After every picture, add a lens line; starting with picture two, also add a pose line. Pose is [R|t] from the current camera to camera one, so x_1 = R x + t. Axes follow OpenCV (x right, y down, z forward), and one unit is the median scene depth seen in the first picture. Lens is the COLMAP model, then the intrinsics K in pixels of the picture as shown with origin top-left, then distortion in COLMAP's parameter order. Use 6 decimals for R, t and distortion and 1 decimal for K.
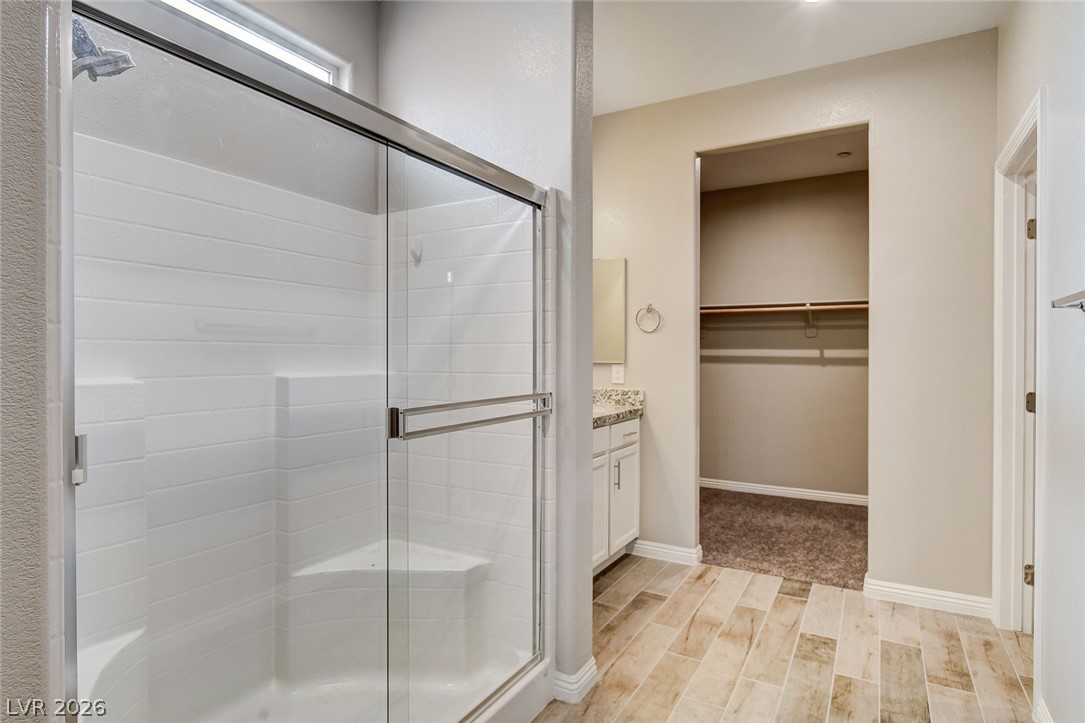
lens RADIAL K [[585.0, 0, 541.7], [0, 585.0, 361.5], [0, 0, 1]] dist [-0.002092, 0.000536]
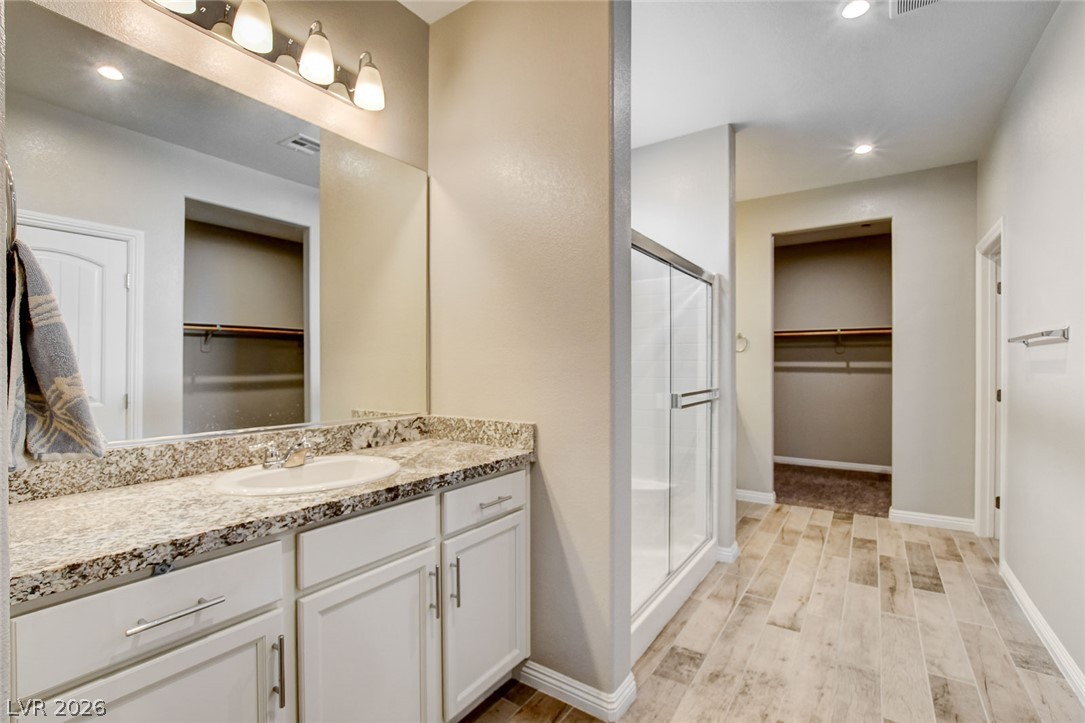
lens RADIAL K [[489.2, 0, 539.2], [0, 489.2, 369.5], [0, 0, 1]] dist [-0.026844, 0.004464]
pose [[0.997018, -0.001783, -0.077154, -0.314687], [0.001656, 0.999997, -0.001706, -0.002496], [0.077157, 0.001573, 0.997018, -0.398189]]
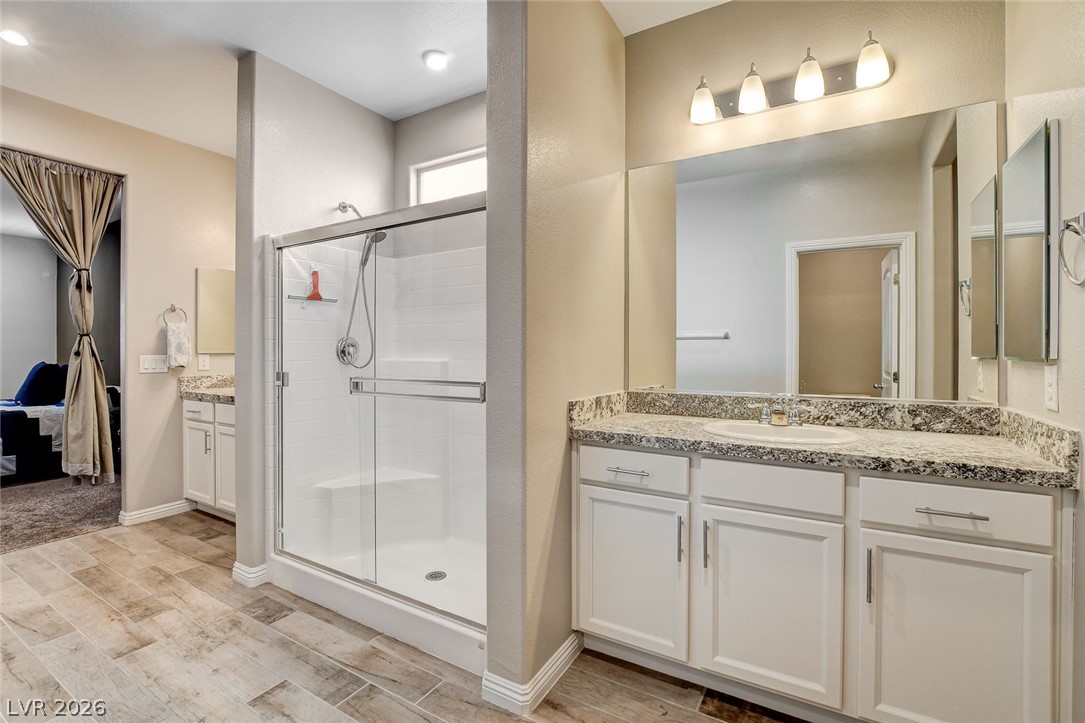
lens RADIAL K [[492.9, 0, 546.6], [0, 492.9, 359.4], [0, 0, 1]] dist [-0.026156, 0.000673]
pose [[-0.013345, 0.020310, -0.999705, 0.674410], [-0.009301, 0.999748, 0.020435, -0.007340], [0.999868, 0.009571, -0.013153, 0.857898]]
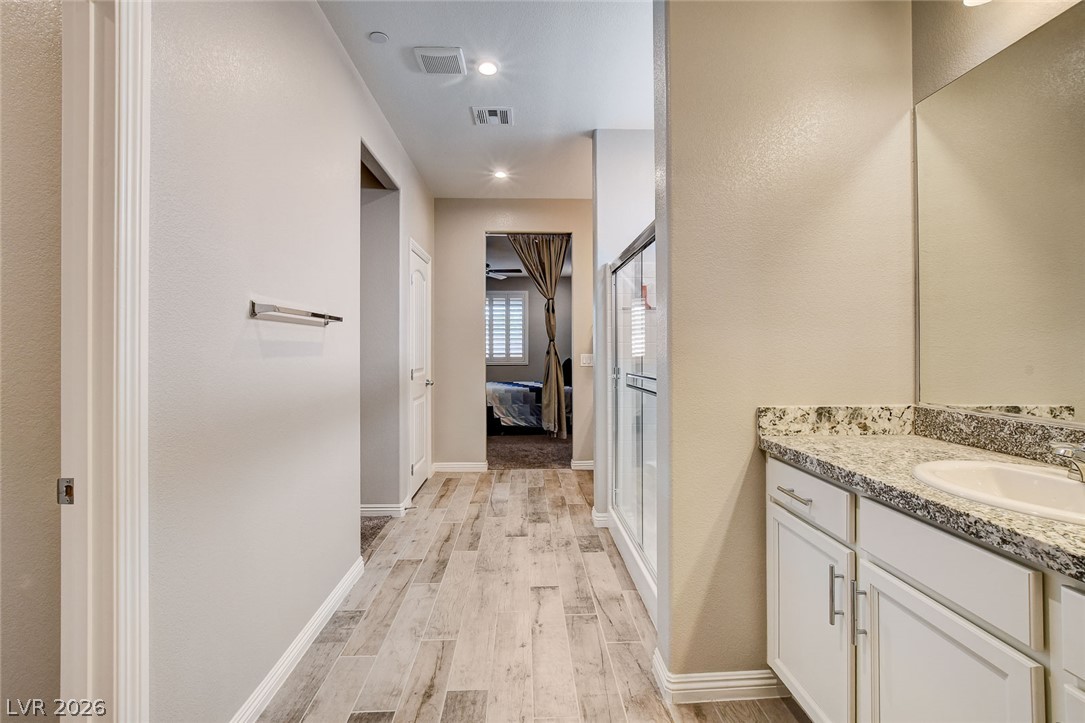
lens RADIAL K [[488.7, 0, 539.3], [0, 488.7, 360.0], [0, 0, 1]] dist [-0.023082, 0.001178]
pose [[-0.848553, 0.012078, -0.528972, 0.544462], [-0.002409, 0.999641, 0.026688, -0.009930], [0.529104, 0.023921, -0.848220, 1.259625]]
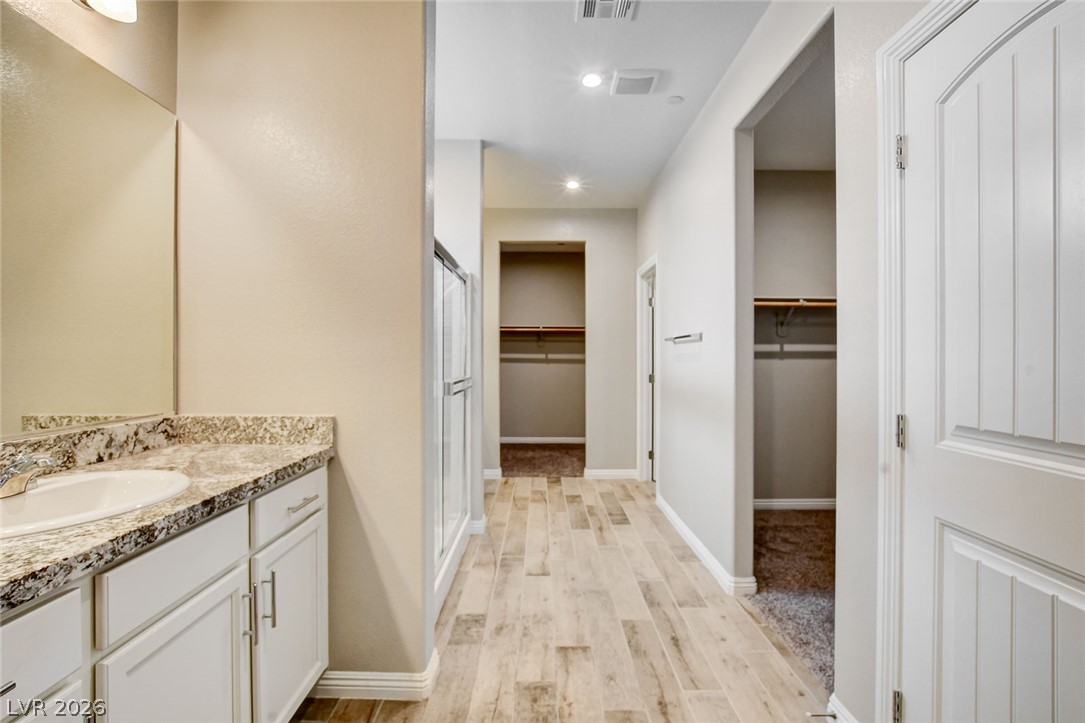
lens RADIAL K [[488.7, 0, 539.3], [0, 488.7, 360.0], [0, 0, 1]] dist [-0.023082, 0.001178]
pose [[0.866721, -0.001666, 0.498790, -0.459543], [0.003550, 0.999990, -0.002829, 0.000829], [-0.498781, 0.004222, 0.866718, -0.406823]]
